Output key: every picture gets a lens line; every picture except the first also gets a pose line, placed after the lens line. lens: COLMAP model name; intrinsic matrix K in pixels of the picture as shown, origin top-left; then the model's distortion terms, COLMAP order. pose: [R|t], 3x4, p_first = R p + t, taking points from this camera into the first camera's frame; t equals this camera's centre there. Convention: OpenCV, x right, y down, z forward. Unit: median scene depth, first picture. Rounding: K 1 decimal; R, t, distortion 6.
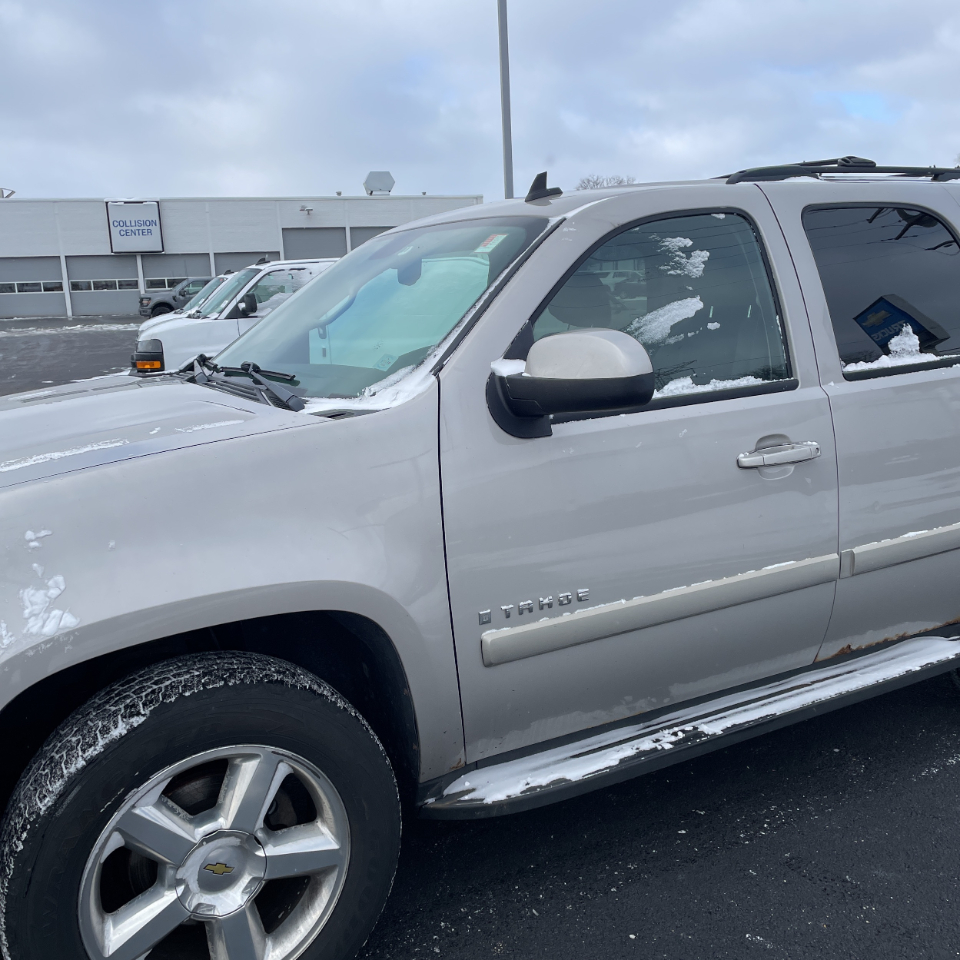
lens RADIAL K [[953.8, 0, 479.1], [0, 953.8, 458.4], [0, 0, 1]] dist [0.105796, -0.129333]
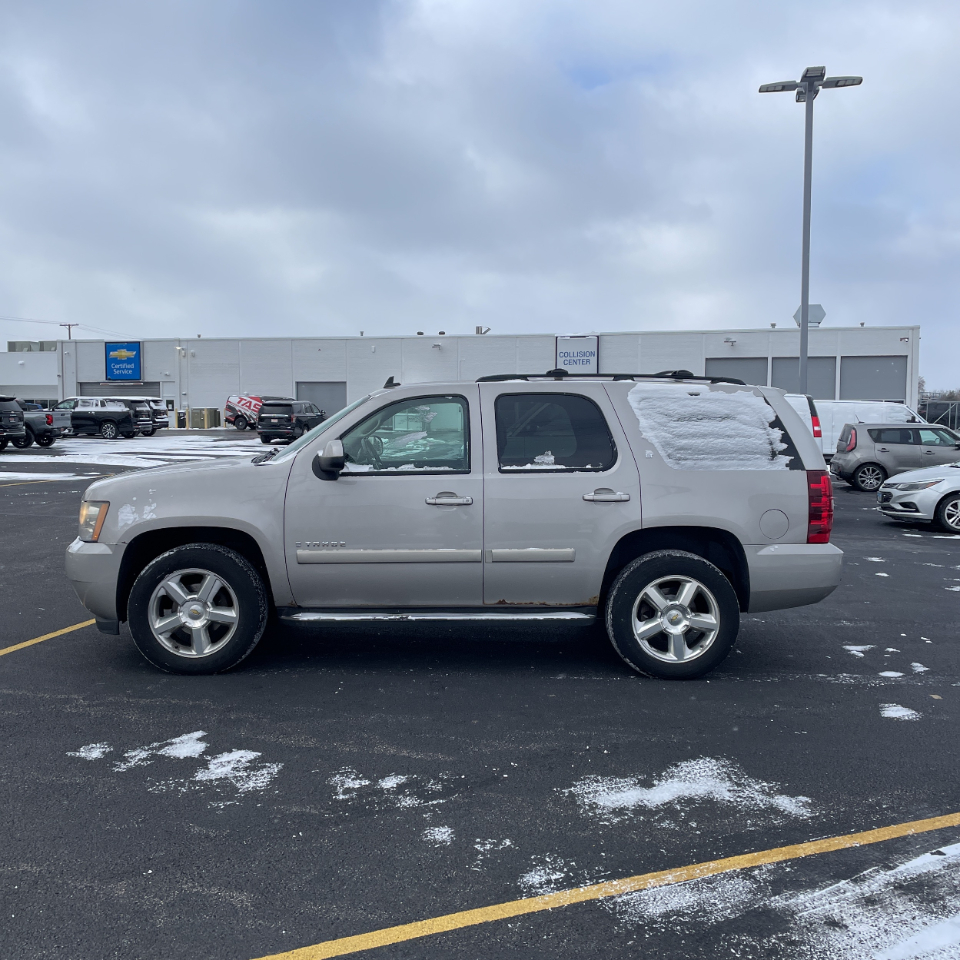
lens RADIAL K [[953.8, 0, 479.1], [0, 953.8, 458.4], [0, 0, 1]] dist [0.105796, -0.129333]
pose [[0.888137, 0.061285, -0.455475, 1.359496], [-0.117795, 0.988318, -0.096710, 0.104438], [0.444227, 0.139544, 0.884980, -0.965919]]
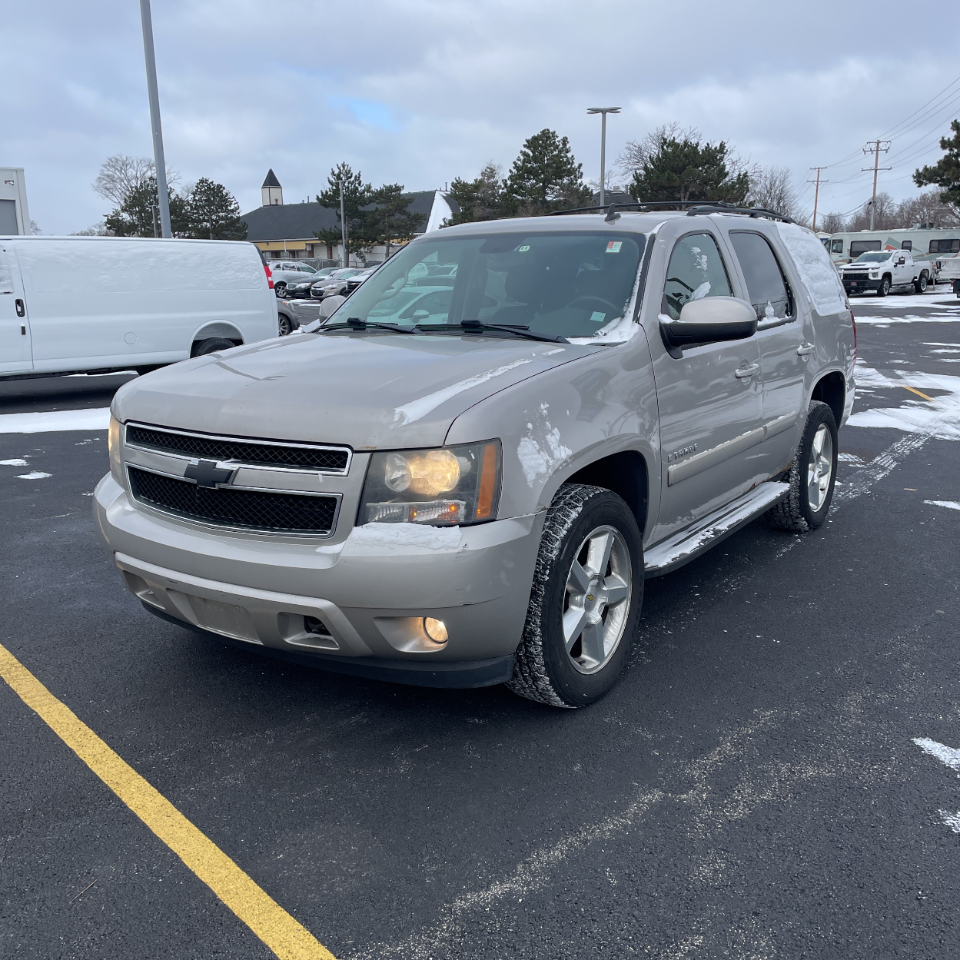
lens RADIAL K [[953.8, 0, 479.1], [0, 953.8, 458.4], [0, 0, 1]] dist [0.105796, -0.129333]
pose [[0.888866, -0.062840, 0.453837, -0.921009], [0.058747, 0.998005, 0.023129, 0.085243], [-0.454385, 0.006103, 0.890784, -0.354972]]
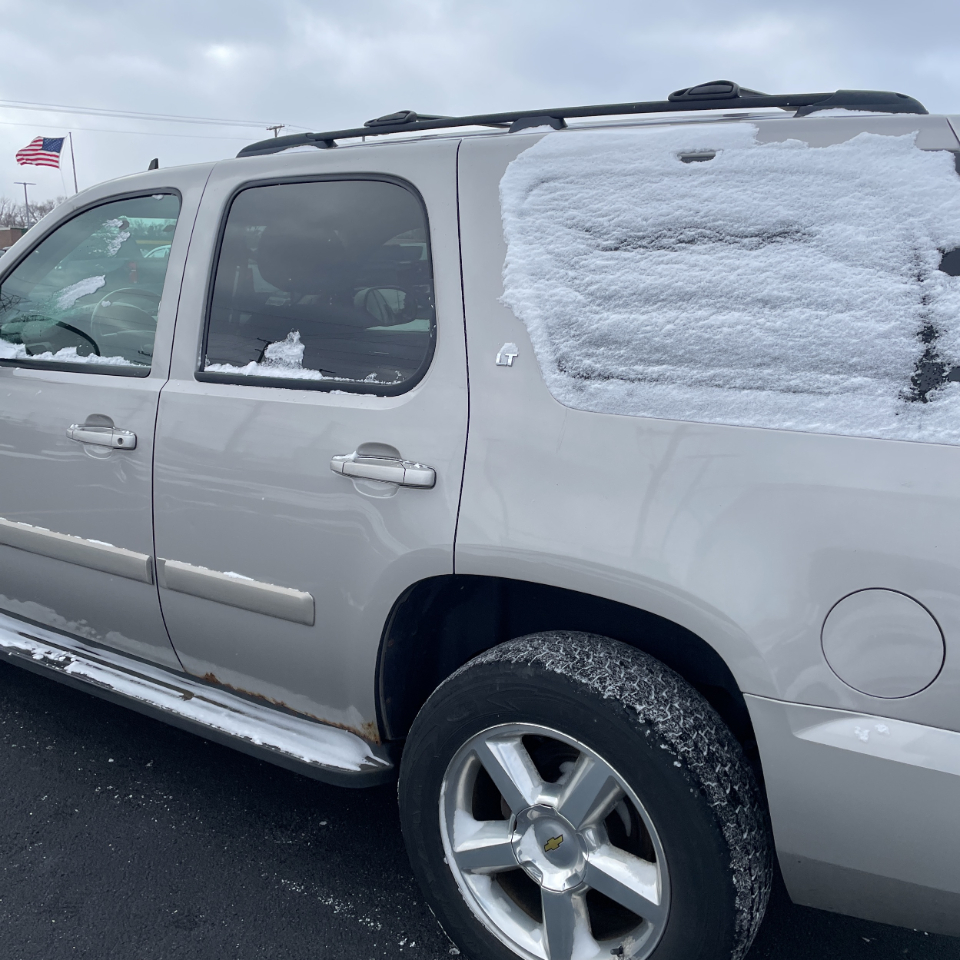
lens RADIAL K [[959.1, 0, 480.2], [0, 959.1, 469.1], [0, 0, 1]] dist [0.103321, -0.129877]
pose [[0.458876, 0.220569, -0.860687, 1.335356], [-0.182118, 0.971478, 0.151865, -0.190939], [0.869635, 0.087059, 0.485958, 0.823288]]
